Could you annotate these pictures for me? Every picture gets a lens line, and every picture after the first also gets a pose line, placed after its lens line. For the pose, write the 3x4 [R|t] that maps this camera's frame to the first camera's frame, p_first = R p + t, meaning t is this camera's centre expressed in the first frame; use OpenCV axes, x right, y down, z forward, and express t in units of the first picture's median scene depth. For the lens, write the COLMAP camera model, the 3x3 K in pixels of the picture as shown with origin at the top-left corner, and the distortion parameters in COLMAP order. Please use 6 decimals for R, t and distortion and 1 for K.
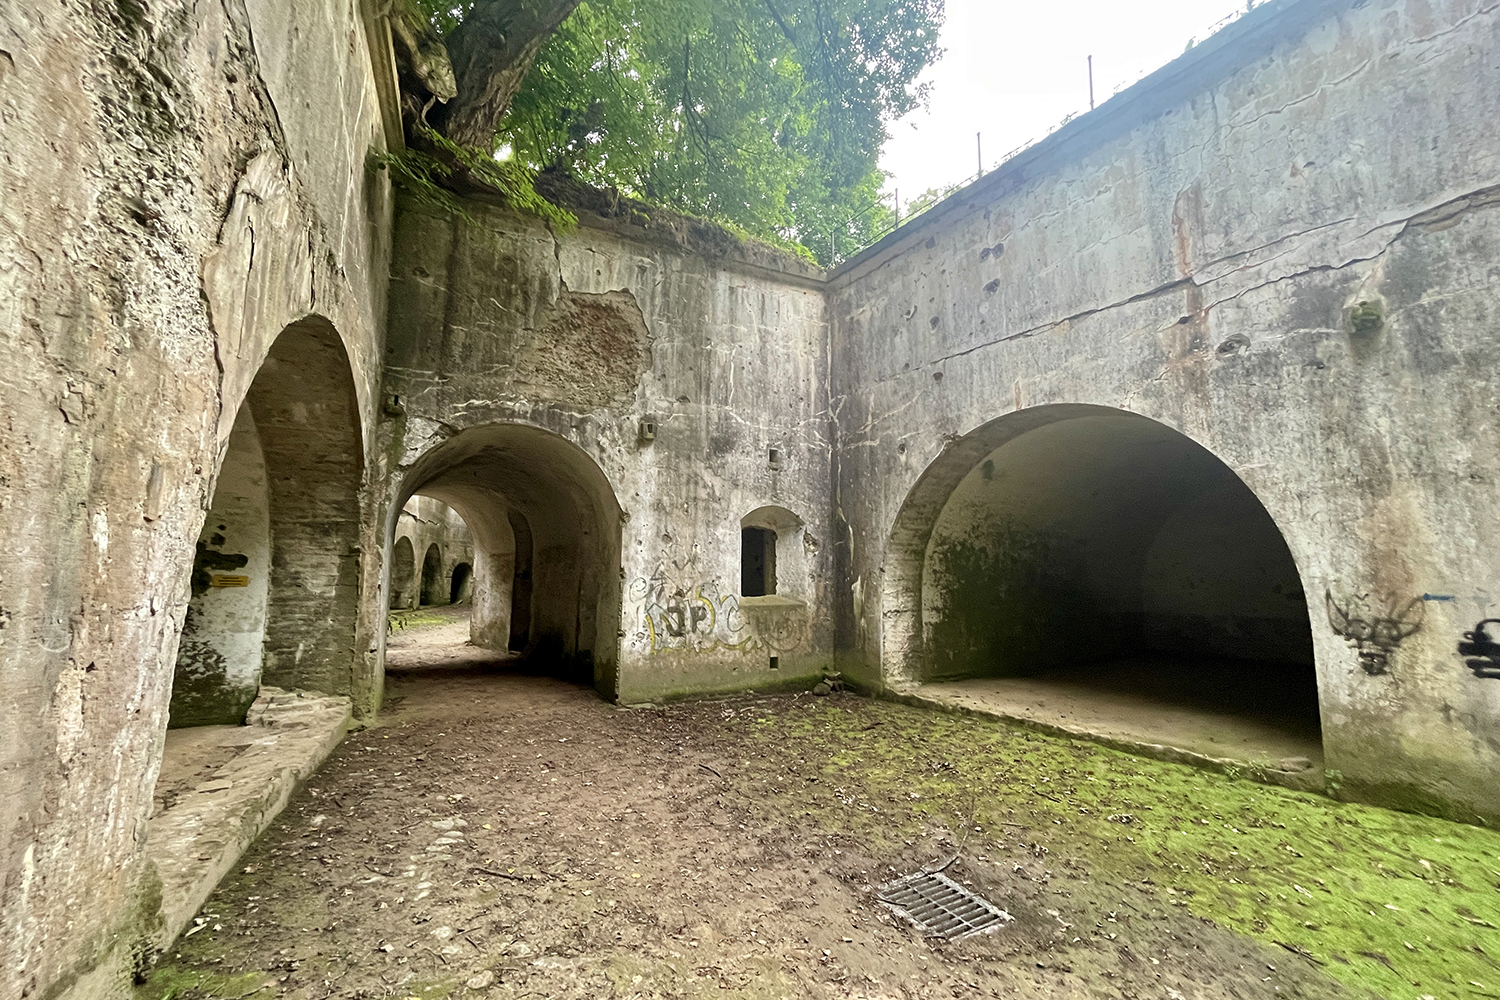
lens RADIAL K [[603.7, 0, 747.3], [0, 603.7, 484.2], [0, 0, 1]] dist [0.003546, -0.000747]
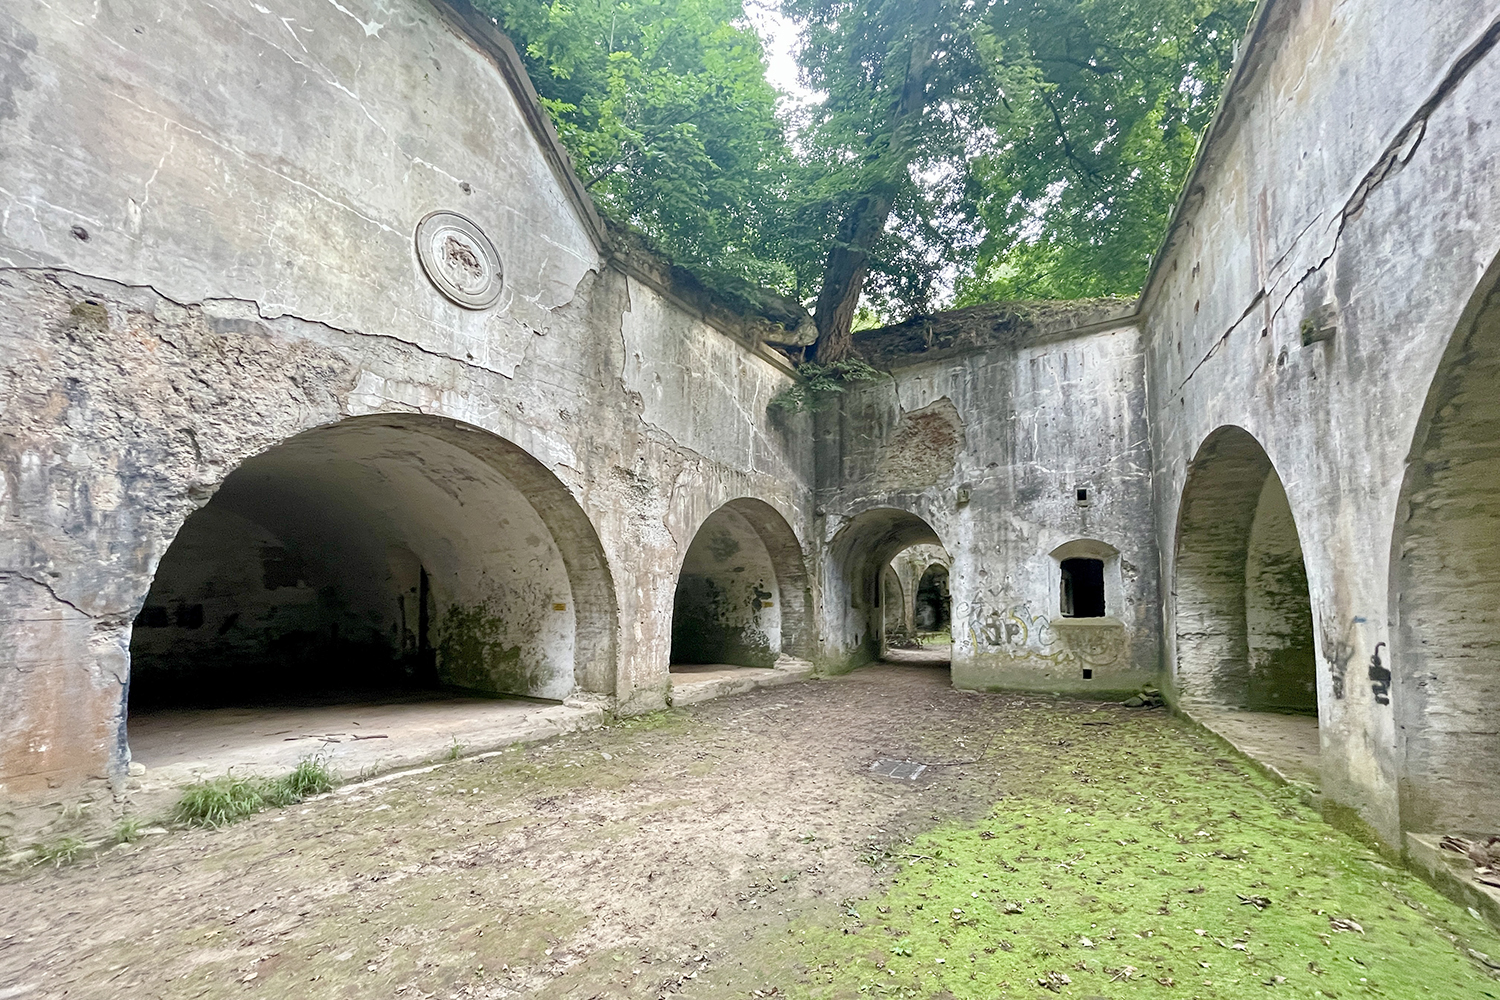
lens RADIAL K [[603.7, 0, 752.1], [0, 603.7, 507.7], [0, 0, 1]] dist [0.003546, -0.000747]
pose [[0.531456, -0.135718, -0.836143, 0.717975], [0.134352, 0.988092, -0.074987, -0.022454], [0.836363, -0.072485, 0.543362, -0.157087]]
